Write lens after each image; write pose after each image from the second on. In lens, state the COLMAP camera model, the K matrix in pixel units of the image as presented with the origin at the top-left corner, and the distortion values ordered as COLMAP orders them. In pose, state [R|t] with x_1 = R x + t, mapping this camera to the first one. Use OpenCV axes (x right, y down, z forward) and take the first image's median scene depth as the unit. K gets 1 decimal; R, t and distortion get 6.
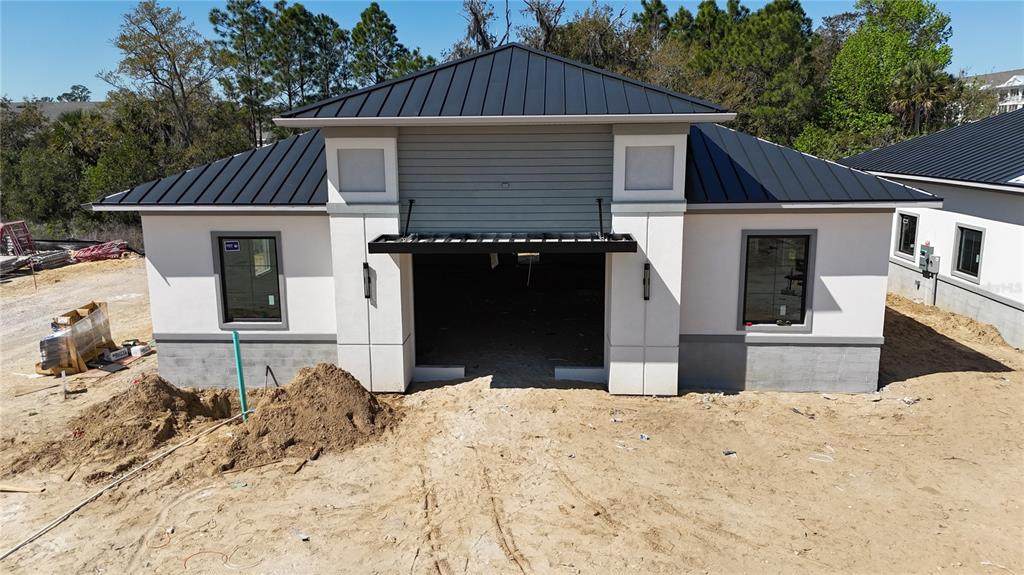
lens RADIAL K [[745.3, 0, 518.8], [0, 745.3, 289.7], [0, 0, 1]] dist [0.035779, -0.004560]
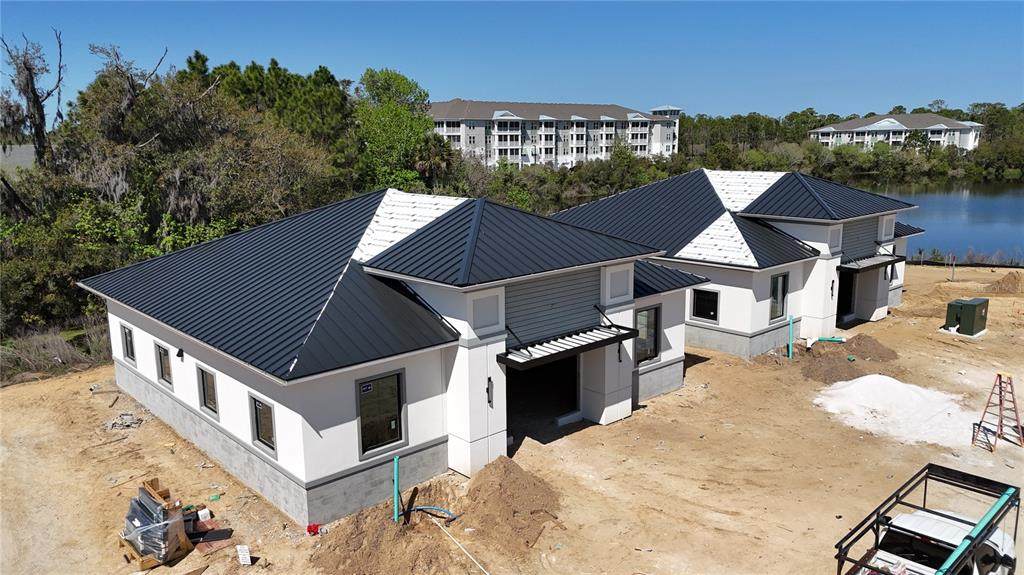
lens RADIAL K [[745.3, 0, 507.5], [0, 745.3, 283.7], [0, 0, 1]] dist [0.035779, -0.004560]
pose [[0.710468, -0.132918, 0.691063, -1.054470], [0.148902, 0.988160, 0.036978, -0.240530], [-0.687796, 0.076629, 0.721848, -0.020359]]
